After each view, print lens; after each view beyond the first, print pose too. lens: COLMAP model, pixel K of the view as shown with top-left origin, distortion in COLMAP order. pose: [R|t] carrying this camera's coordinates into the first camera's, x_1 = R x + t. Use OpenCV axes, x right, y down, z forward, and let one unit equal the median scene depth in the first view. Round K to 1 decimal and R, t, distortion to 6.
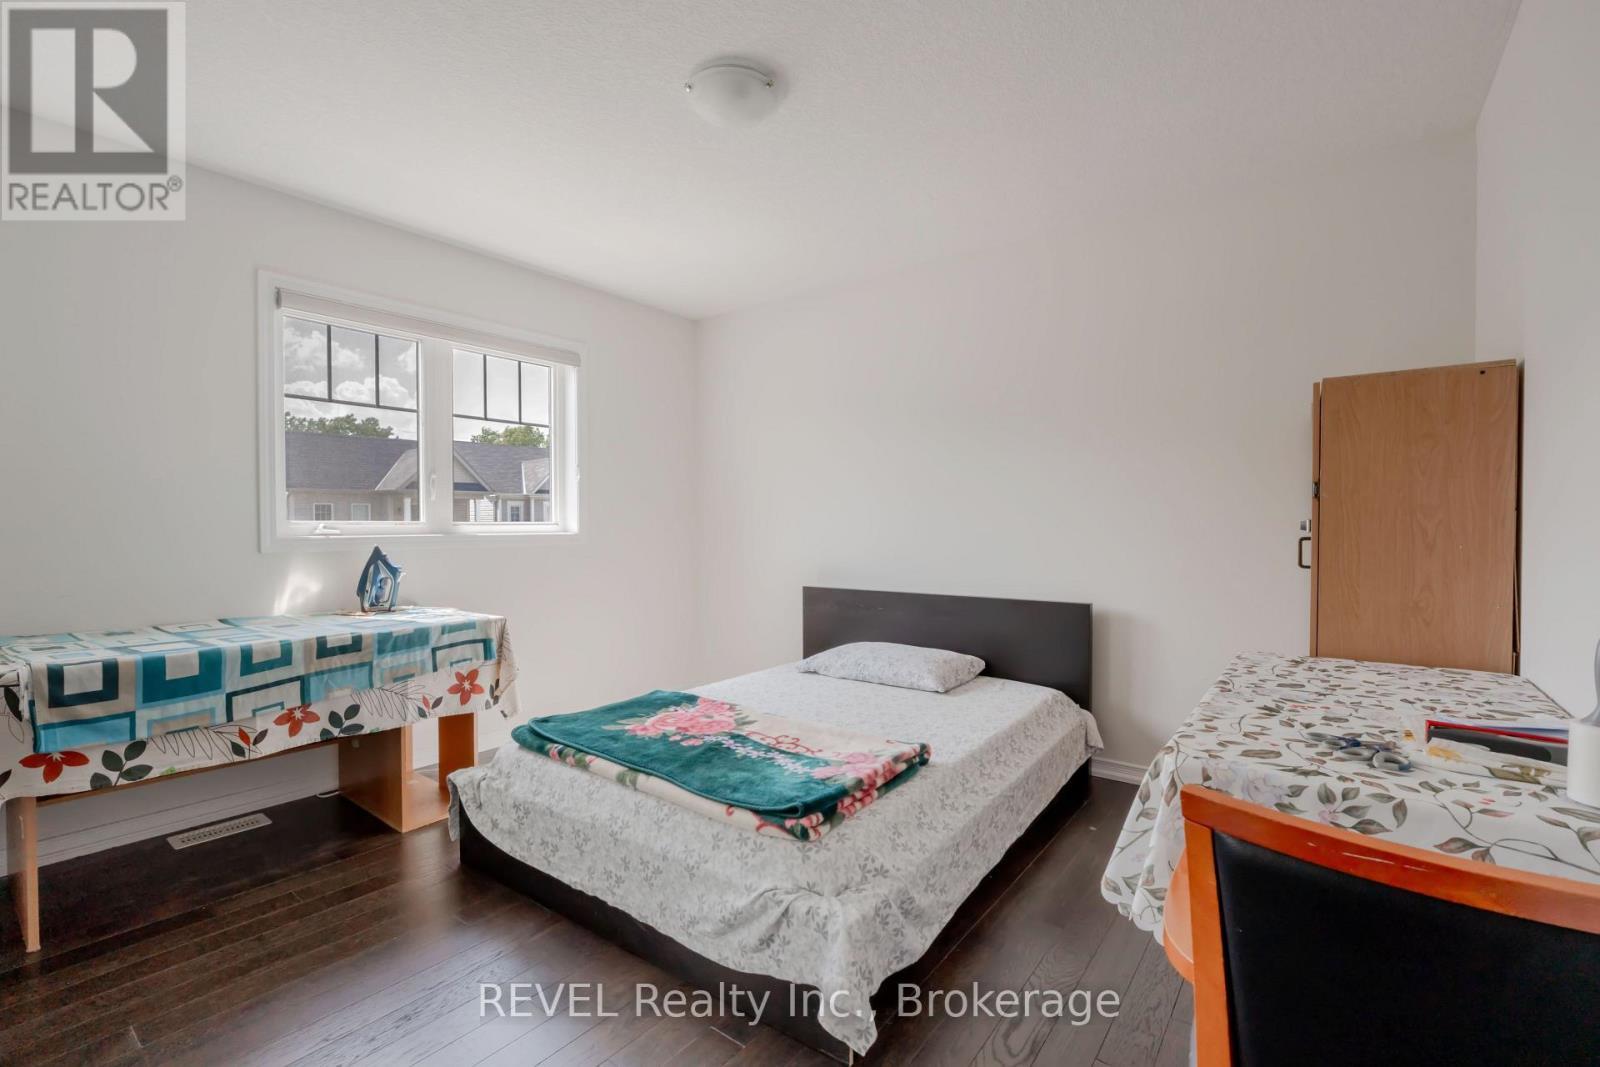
lens RADIAL K [[706.2, 0, 796.7], [0, 706.2, 531.9], [0, 0, 1]] dist [-0.003867, -0.000146]
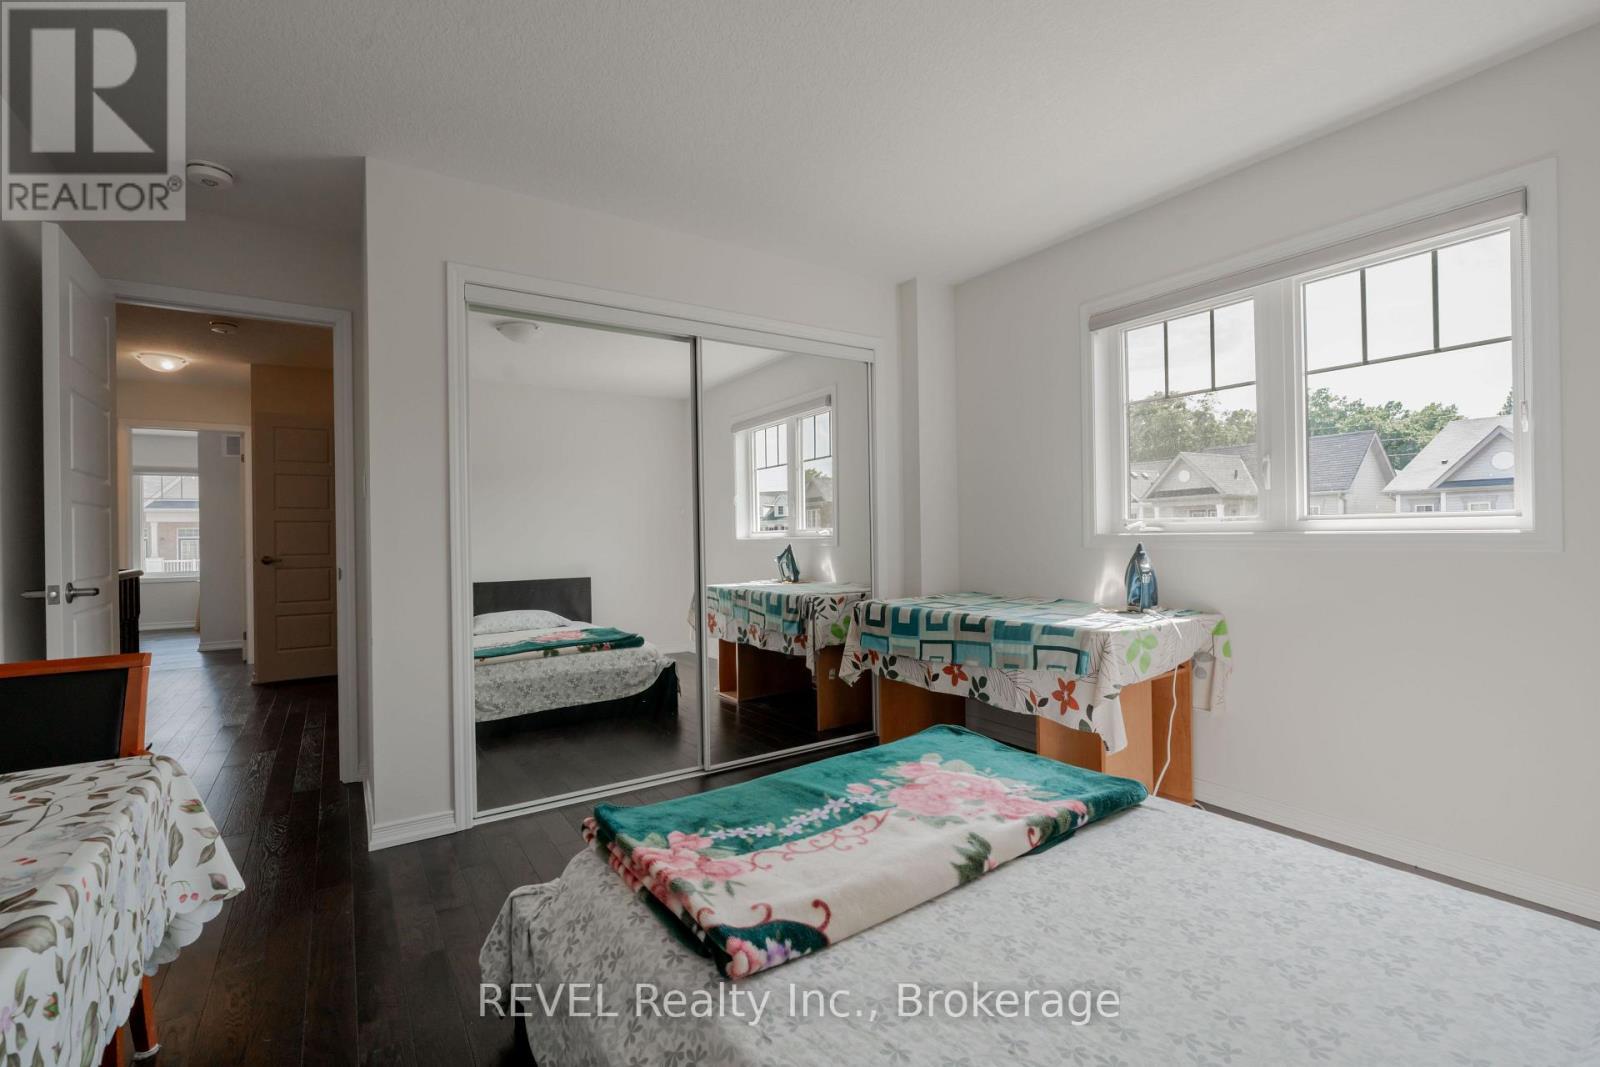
lens RADIAL K [[706.2, 0, 797.9], [0, 706.2, 530.1], [0, 0, 1]] dist [-0.003867, -0.000146]
pose [[-0.322826, 0.002604, -0.946455, 0.623175], [0.005776, 0.999983, 0.000781, -0.003209], [0.946441, -0.005214, -0.322836, 1.151051]]
